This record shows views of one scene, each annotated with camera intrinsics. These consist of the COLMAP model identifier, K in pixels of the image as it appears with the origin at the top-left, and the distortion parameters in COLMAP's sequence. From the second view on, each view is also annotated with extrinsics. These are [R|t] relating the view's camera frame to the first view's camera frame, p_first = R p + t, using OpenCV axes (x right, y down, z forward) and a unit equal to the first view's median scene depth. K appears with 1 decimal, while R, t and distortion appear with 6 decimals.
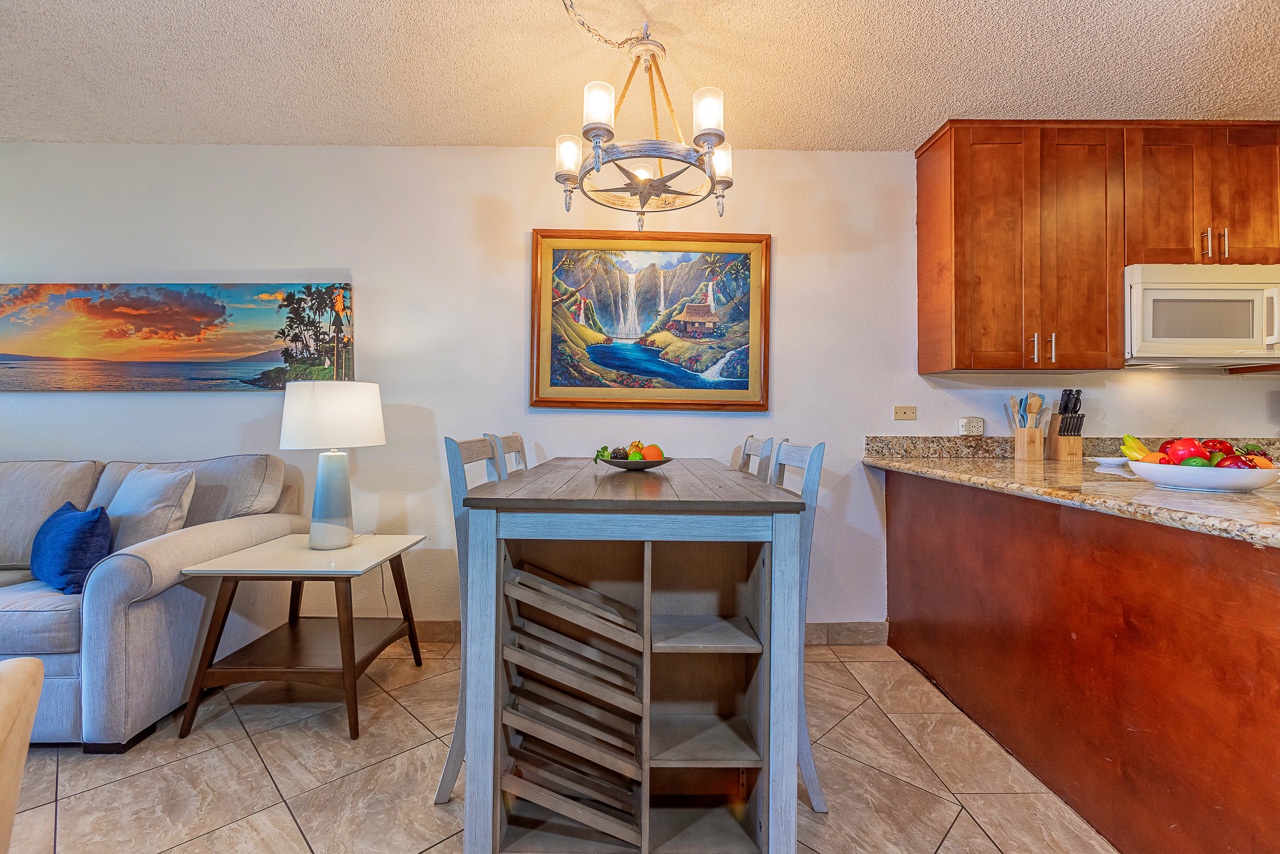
lens RADIAL K [[545.3, 0, 661.1], [0, 545.3, 405.2], [0, 0, 1]] dist [0.010120, 0.002818]
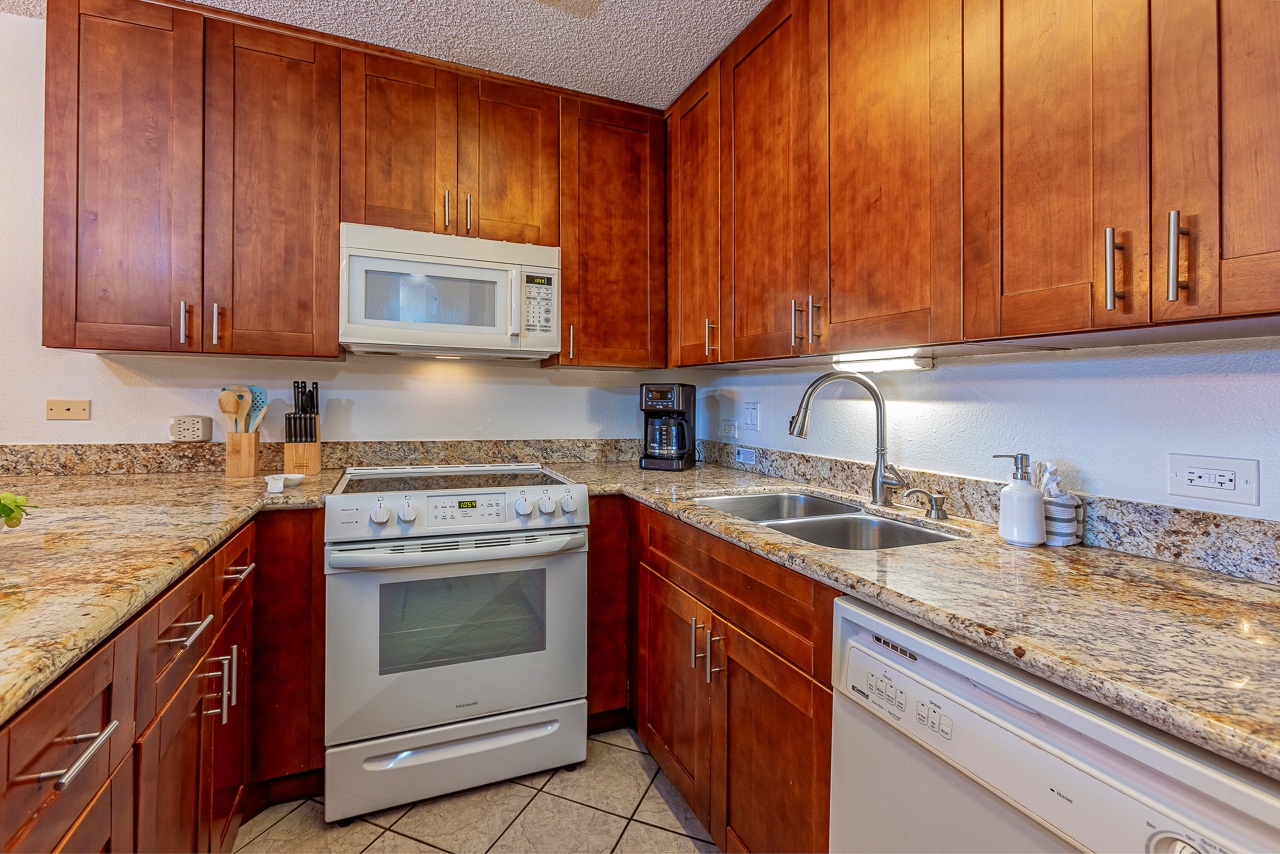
lens RADIAL K [[565.7, 0, 621.0], [0, 565.7, 388.6], [0, 0, 1]] dist [-0.002627, 0.001845]
pose [[0.935555, 0.018273, 0.352707, 0.883066], [-0.021097, 0.999769, 0.004165, -0.031083], [-0.352549, -0.011338, 0.935725, 0.105167]]
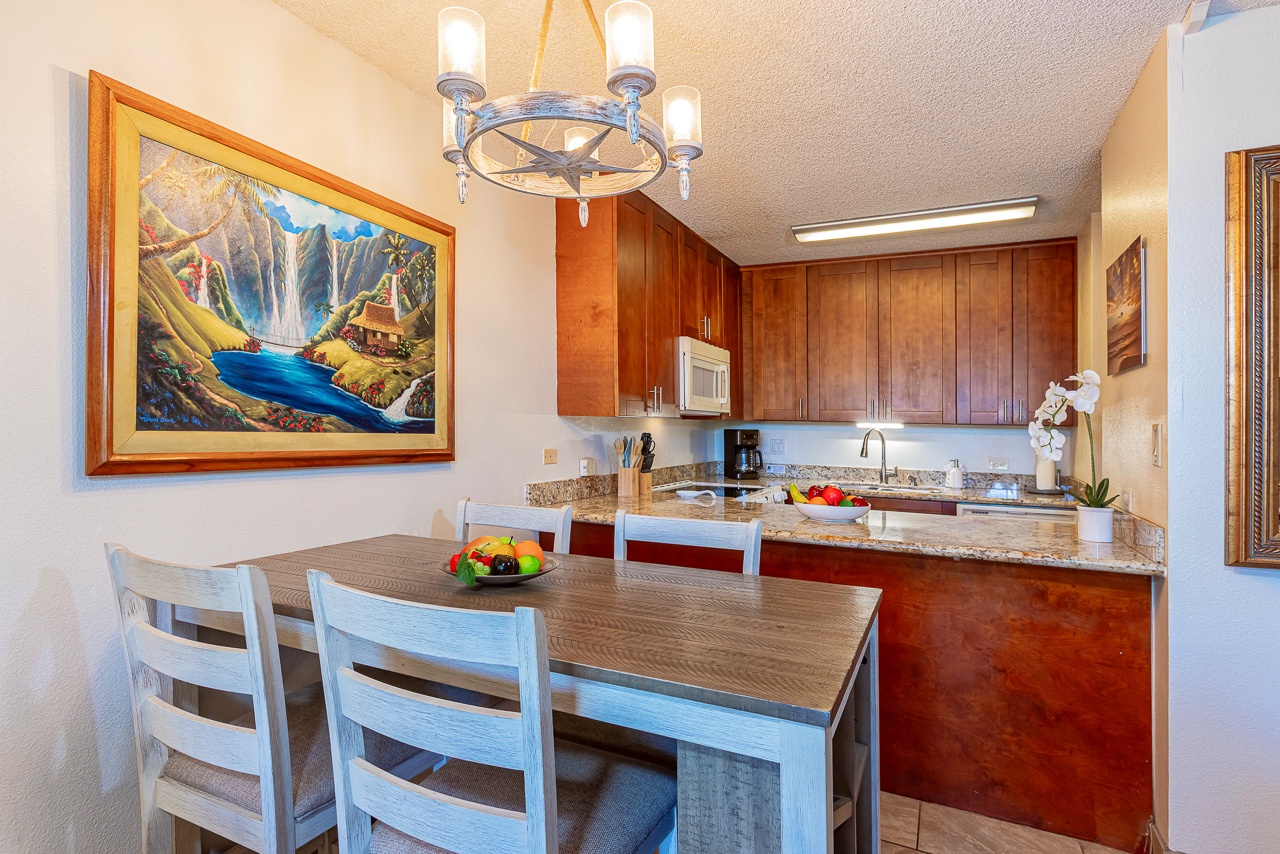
lens RADIAL K [[642.2, 0, 627.3], [0, 642.2, 387.5], [0, 0, 1]] dist [-0.002408, 0.002154]
pose [[0.480138, 0.055440, 0.875439, -0.487174], [-0.036682, 0.998397, -0.043107, -0.064111], [-0.876426, -0.011416, 0.481402, 0.376041]]
